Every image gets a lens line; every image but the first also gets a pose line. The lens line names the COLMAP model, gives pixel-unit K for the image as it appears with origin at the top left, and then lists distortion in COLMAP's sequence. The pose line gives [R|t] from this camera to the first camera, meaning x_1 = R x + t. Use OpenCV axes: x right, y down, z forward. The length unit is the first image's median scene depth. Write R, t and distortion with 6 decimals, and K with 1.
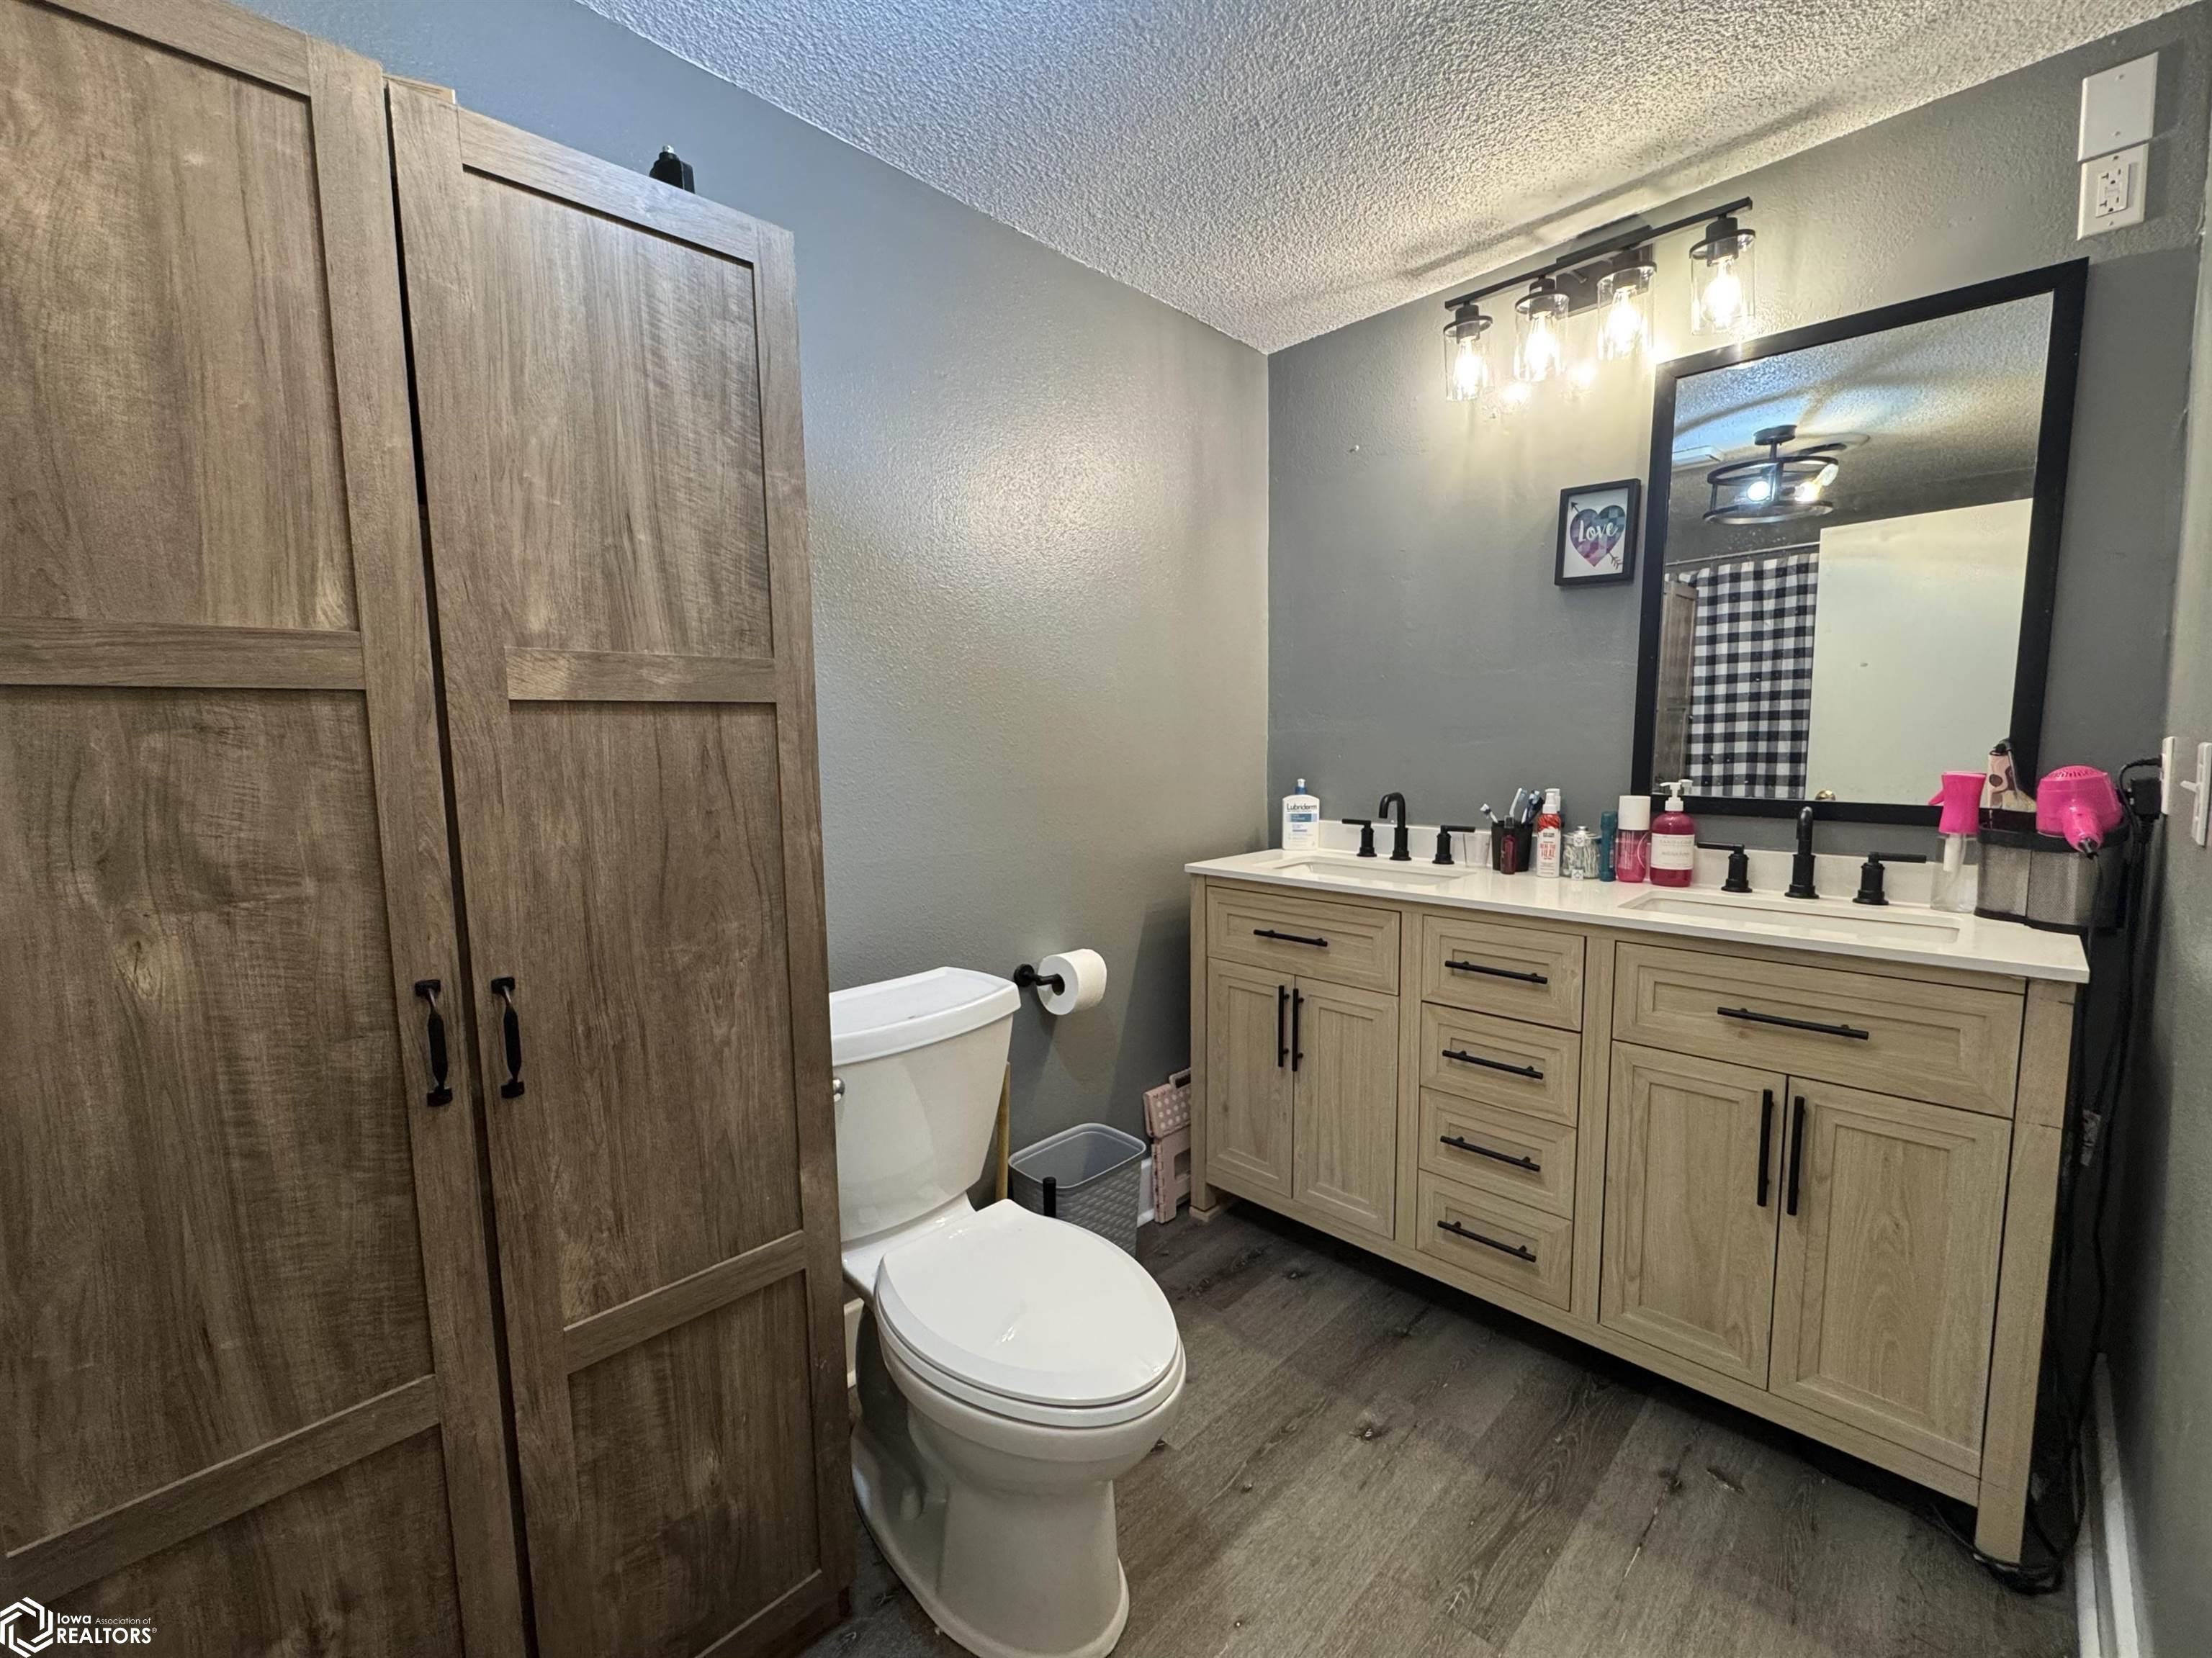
lens RADIAL K [[894.0, 0, 1106.0], [0, 894.0, 829.0], [0, 0, 1]] dist [-0.002131, -0.000736]
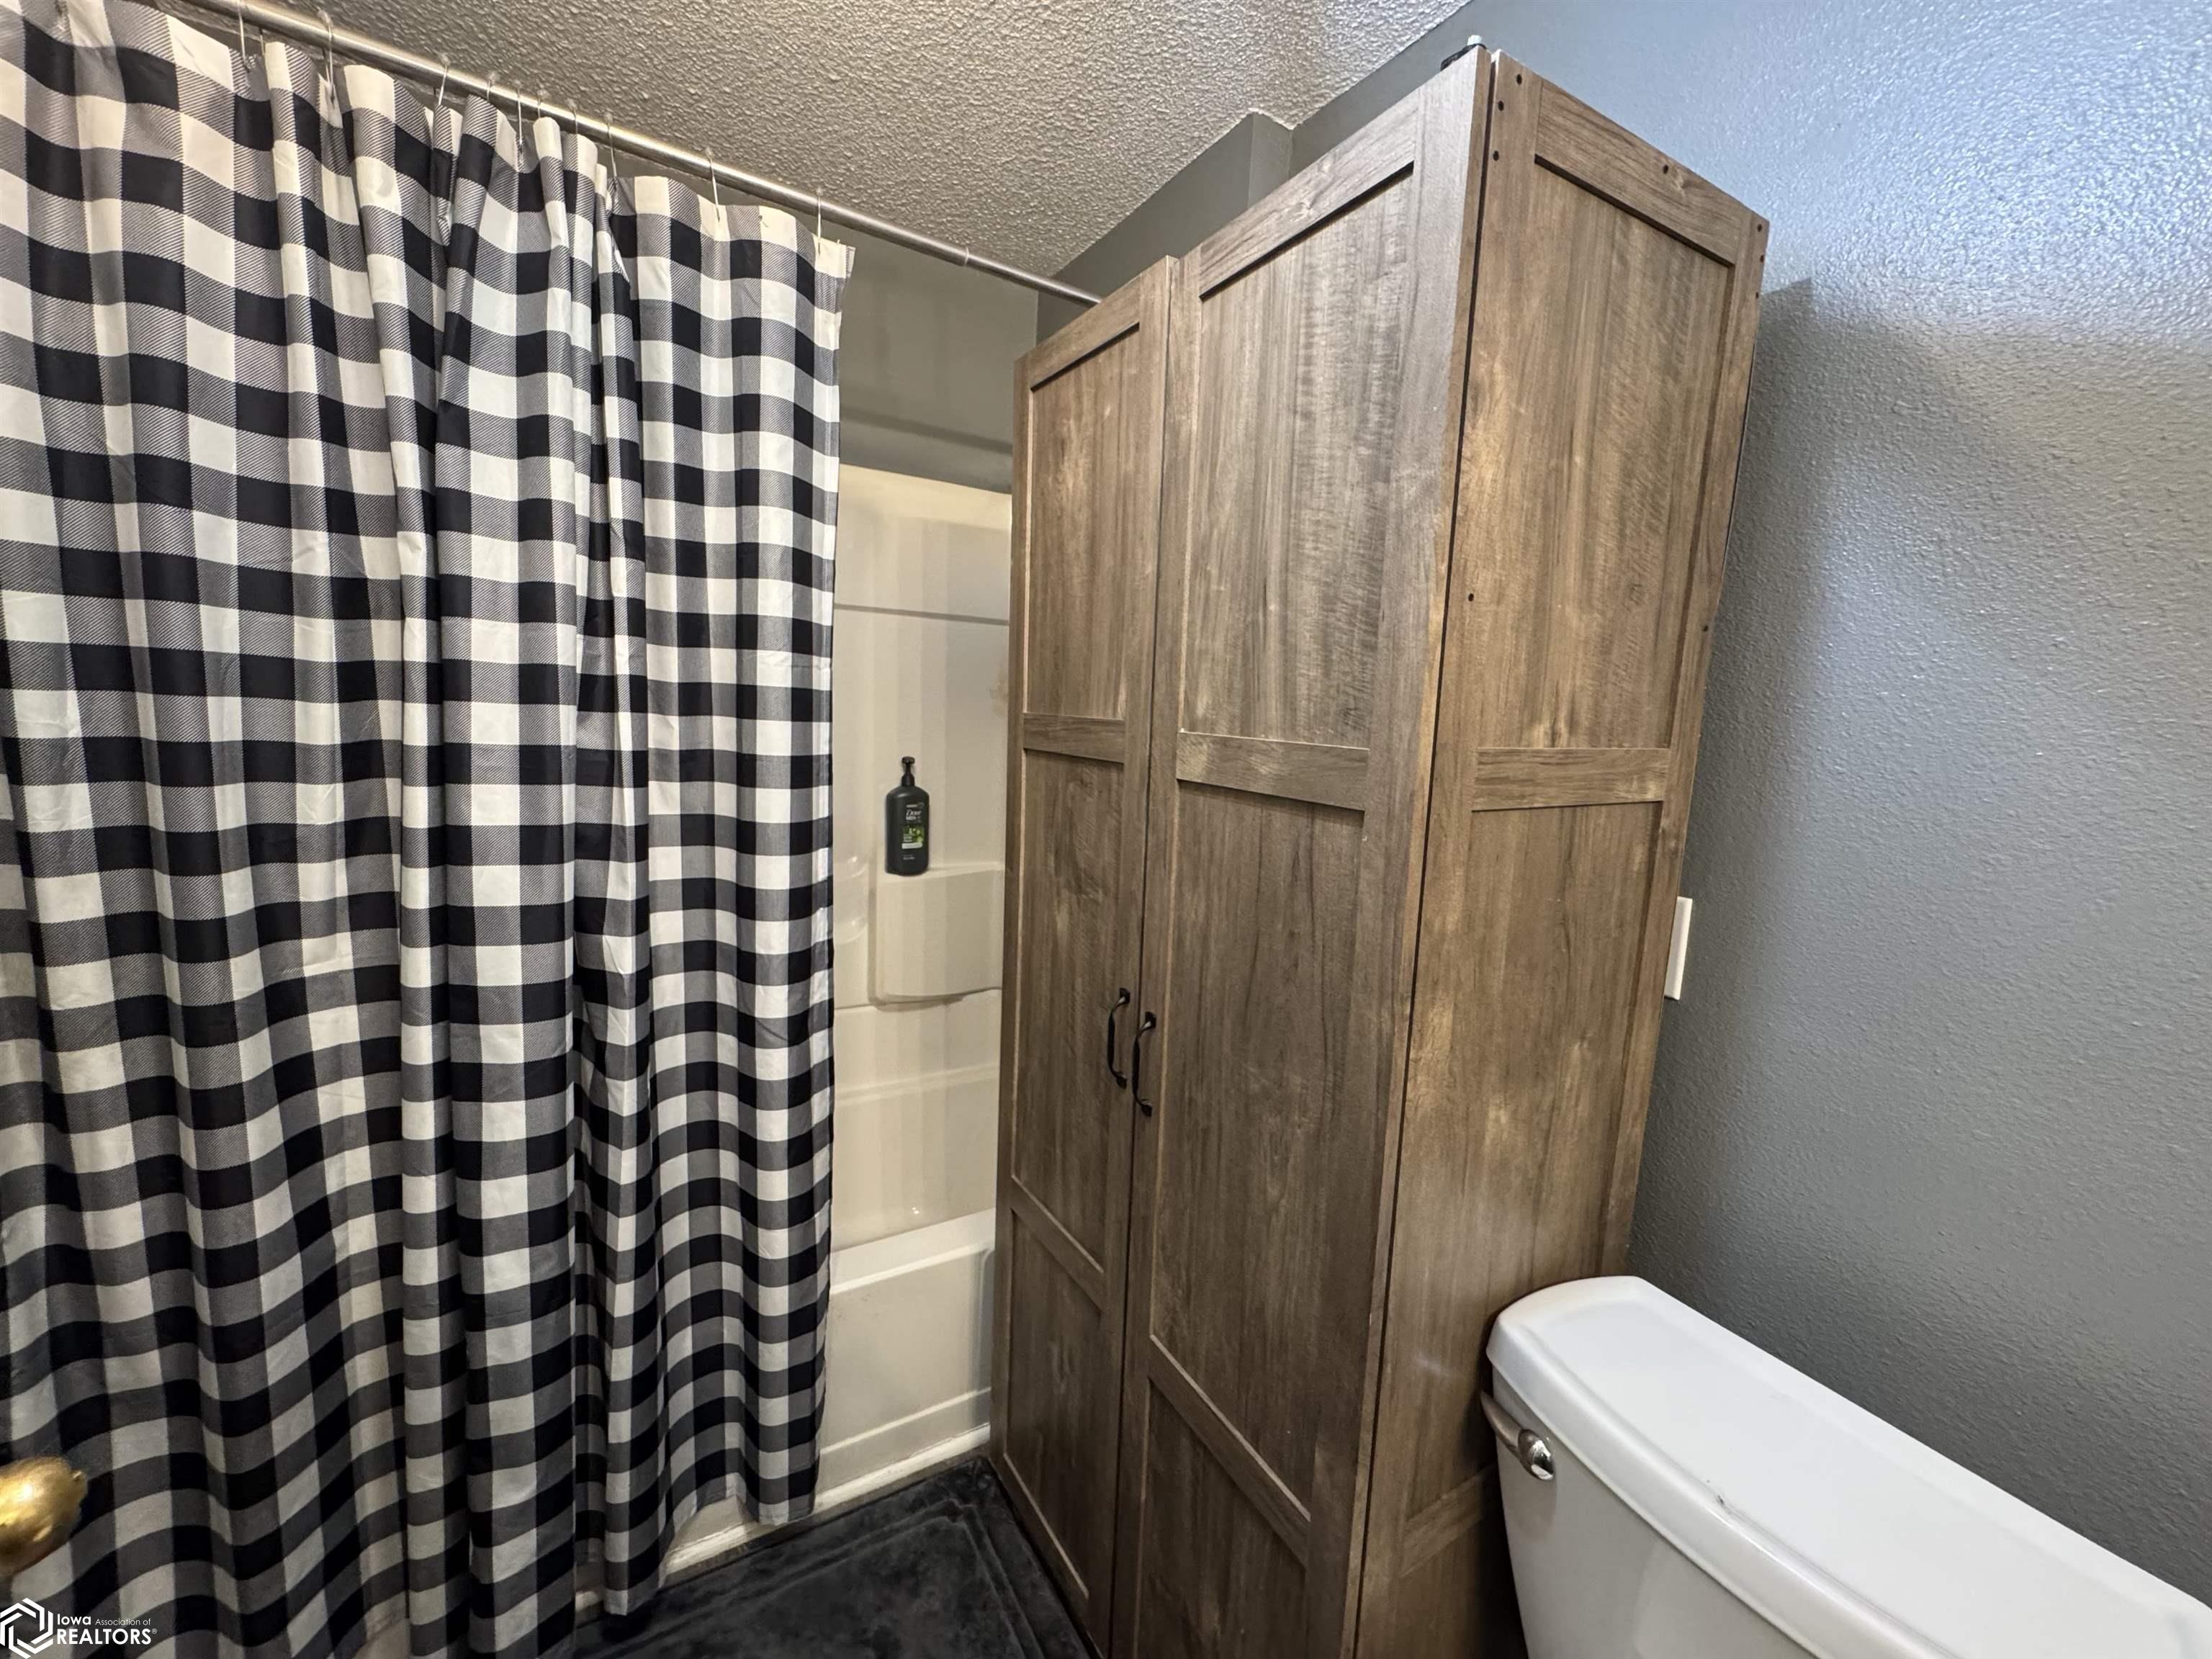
lens RADIAL K [[894.1, 0, 1106.0], [0, 894.1, 829.5], [0, 0, 1]] dist [-0.002131, -0.000736]
pose [[-0.250229, 0.141386, -0.957808, 0.392767], [-0.151532, 0.971369, 0.182975, -0.253582], [0.956255, 0.190924, -0.221640, 1.090933]]
